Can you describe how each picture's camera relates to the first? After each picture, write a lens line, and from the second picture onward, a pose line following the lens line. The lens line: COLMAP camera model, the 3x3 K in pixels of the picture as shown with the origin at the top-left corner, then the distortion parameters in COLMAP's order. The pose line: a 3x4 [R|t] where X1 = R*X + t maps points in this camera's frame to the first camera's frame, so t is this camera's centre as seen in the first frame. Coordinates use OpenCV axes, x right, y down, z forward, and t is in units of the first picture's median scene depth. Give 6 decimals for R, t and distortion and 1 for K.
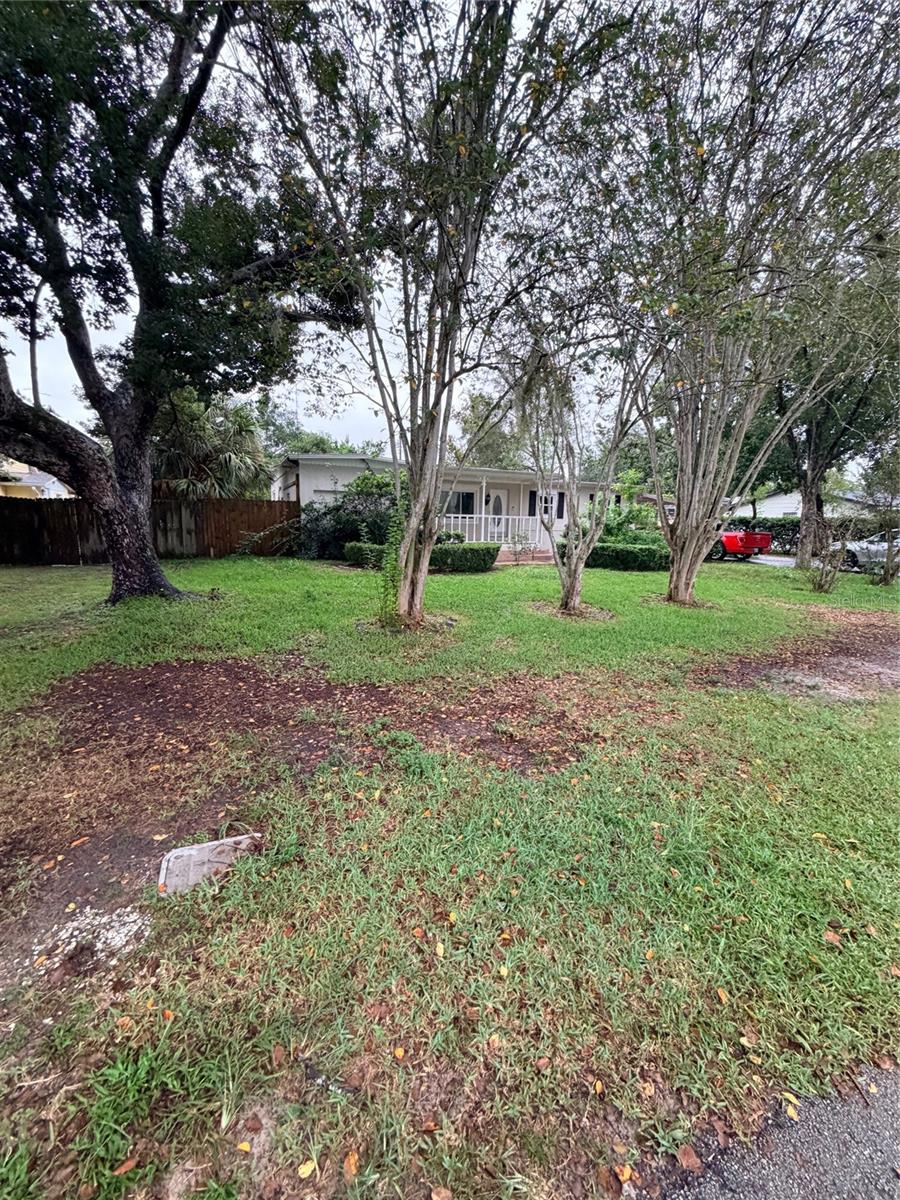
lens RADIAL K [[486.2, 0, 458.1], [0, 486.2, 599.5], [0, 0, 1]] dist [0.020819, 0.000517]
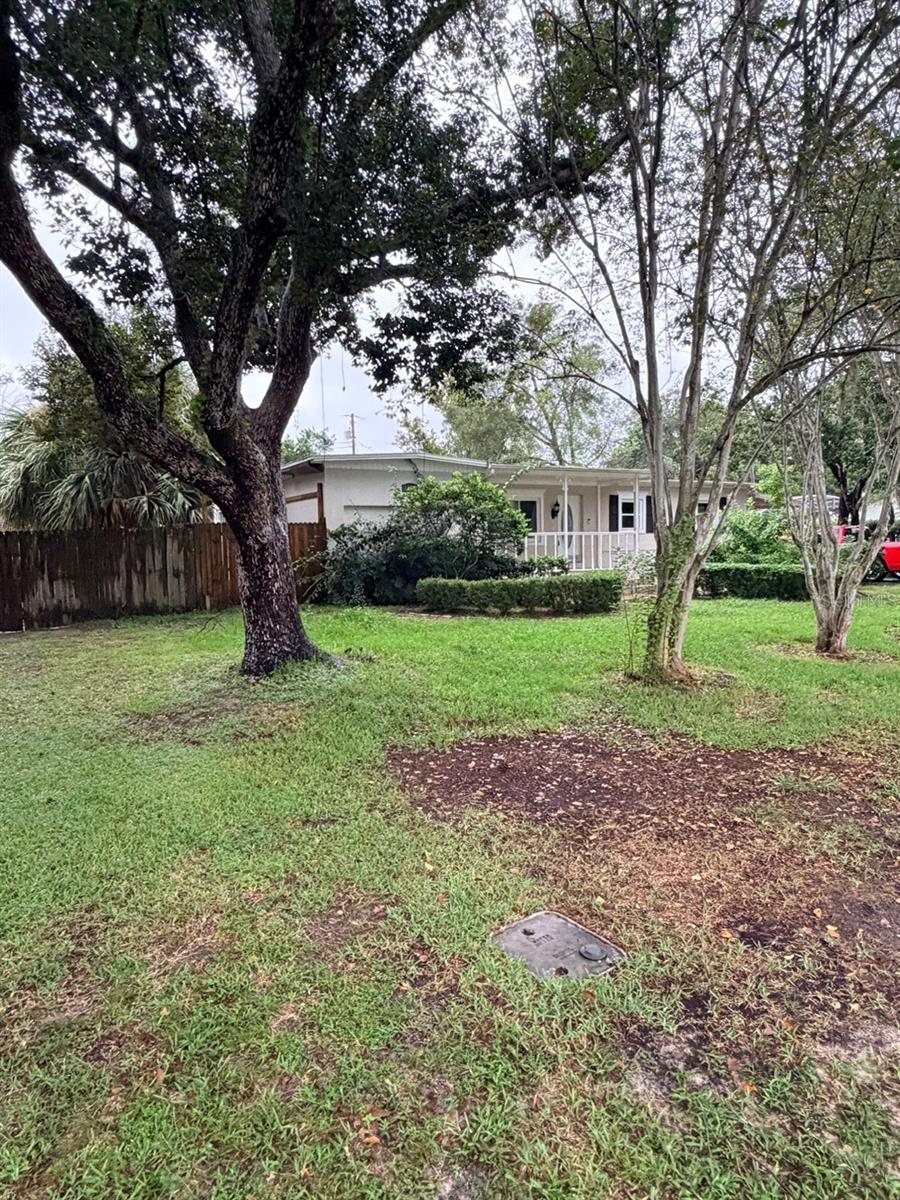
lens RADIAL K [[750.0, 0, 453.9], [0, 750.0, 600.6], [0, 0, 1]] dist [-0.011654, -0.001687]
pose [[0.995388, -0.047490, 0.083347, -0.245715], [0.054228, 0.995276, -0.080533, 0.002081], [-0.079129, 0.084681, 0.993261, -0.051646]]
